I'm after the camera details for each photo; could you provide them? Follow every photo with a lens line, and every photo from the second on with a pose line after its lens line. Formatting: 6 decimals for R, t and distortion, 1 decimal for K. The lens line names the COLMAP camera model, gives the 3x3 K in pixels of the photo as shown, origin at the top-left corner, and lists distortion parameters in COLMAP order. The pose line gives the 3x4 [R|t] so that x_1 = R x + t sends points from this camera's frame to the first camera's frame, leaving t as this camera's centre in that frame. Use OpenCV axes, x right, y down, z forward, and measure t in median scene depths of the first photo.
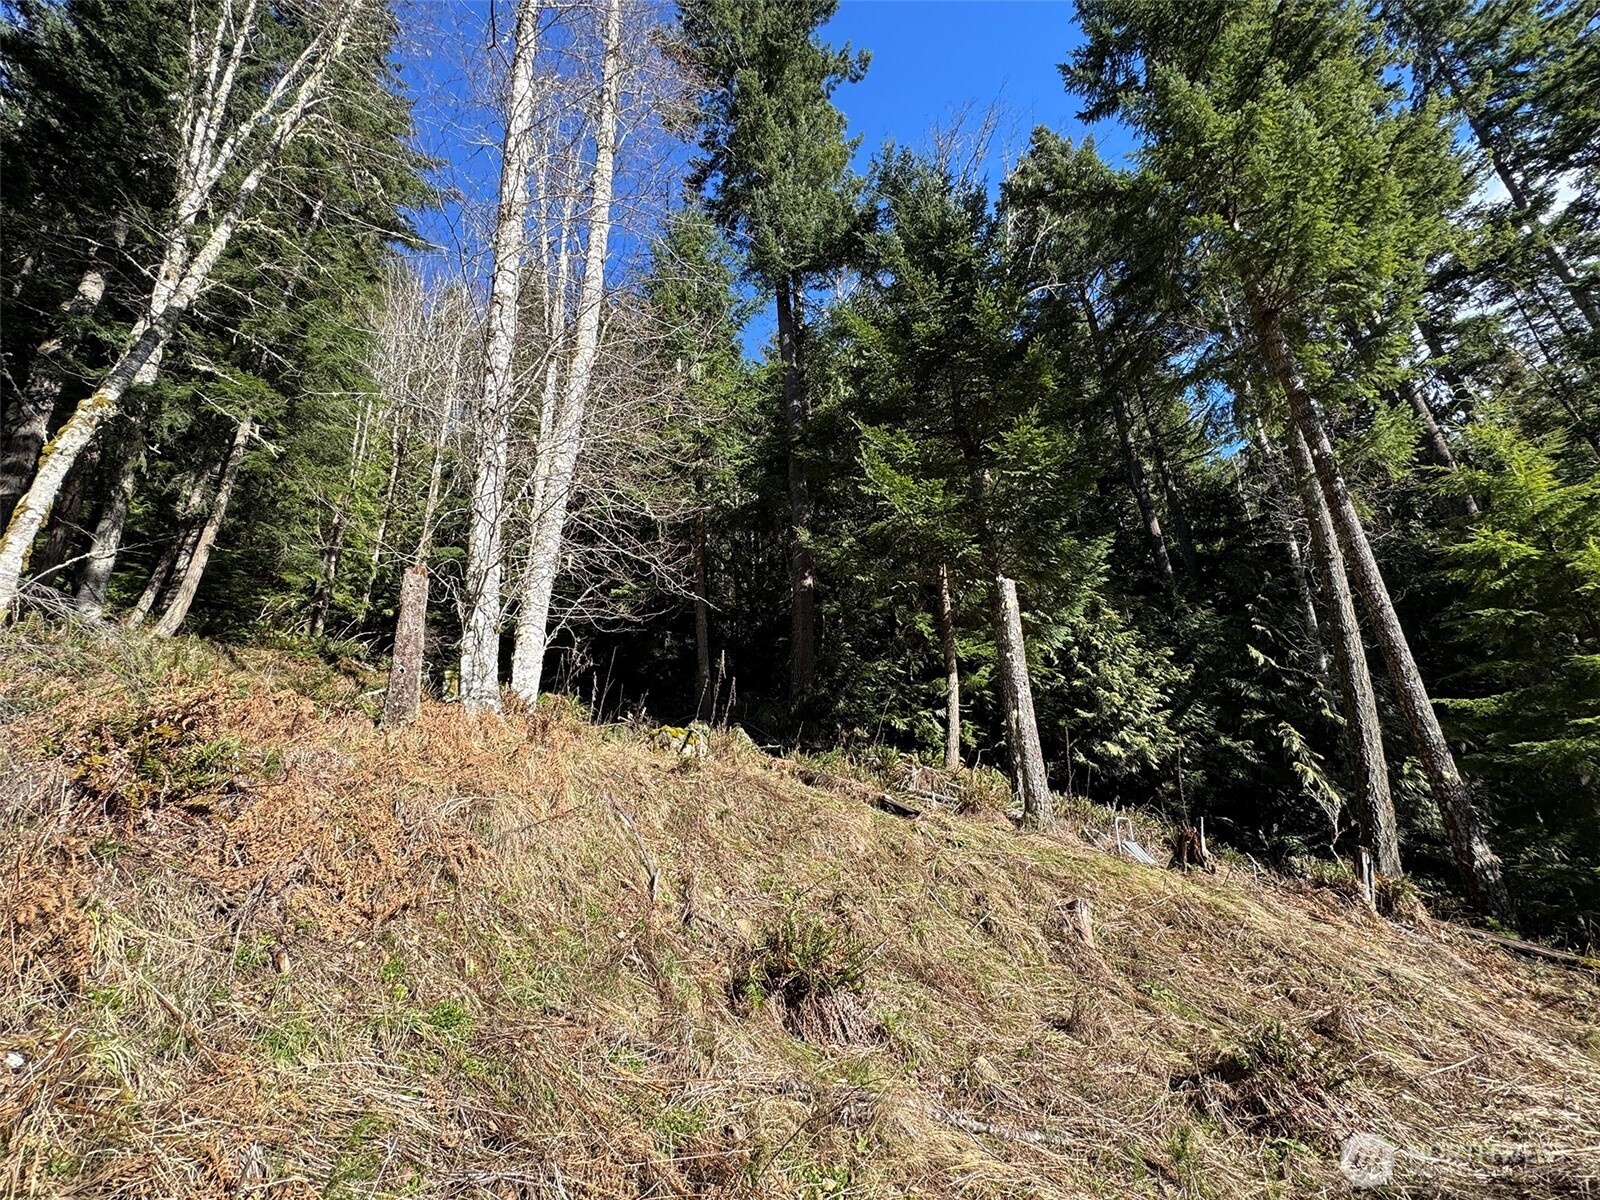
lens RADIAL K [[649.2, 0, 819.3], [0, 649.2, 606.0], [0, 0, 1]] dist [-0.001768, 0.000301]
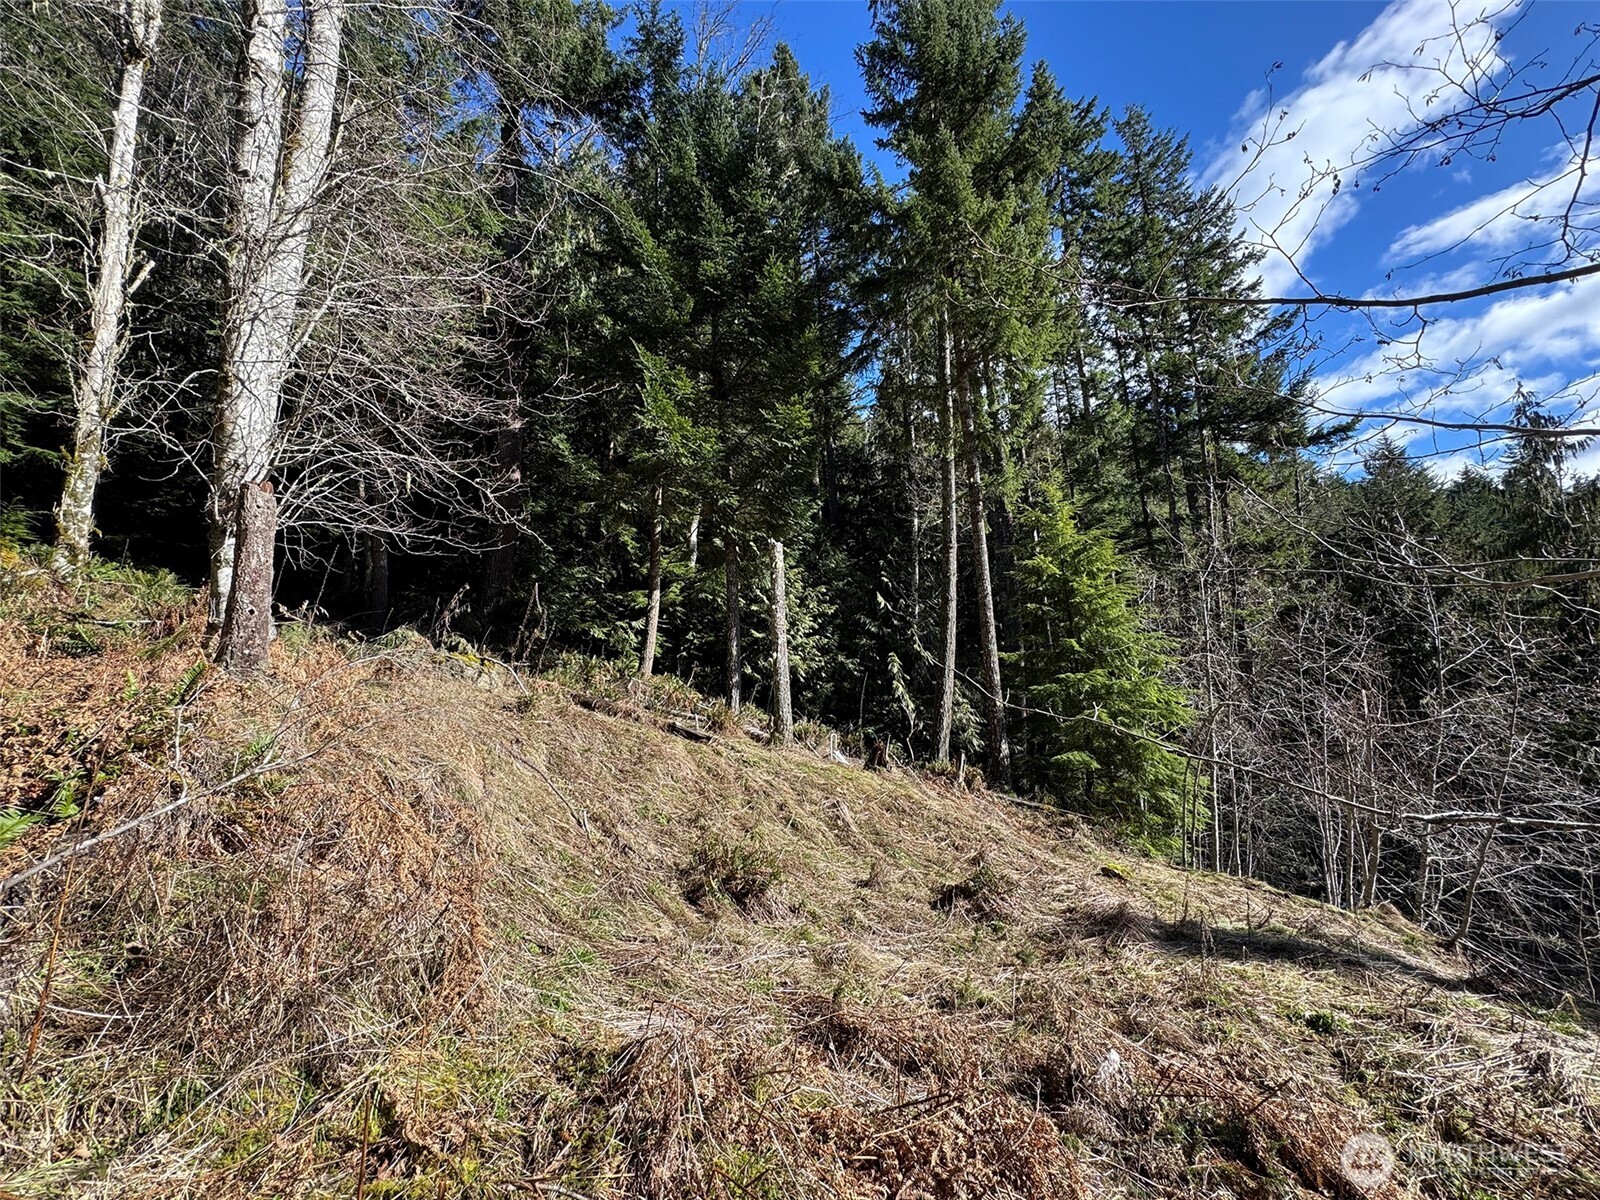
lens RADIAL K [[649.2, 0, 819.3], [0, 649.2, 606.0], [0, 0, 1]] dist [-0.001768, 0.000301]
pose [[0.821995, 0.084017, 0.563263, -0.213817], [-0.180879, 0.976361, 0.118329, -0.056651], [-0.540006, -0.199148, 0.817761, -0.028159]]
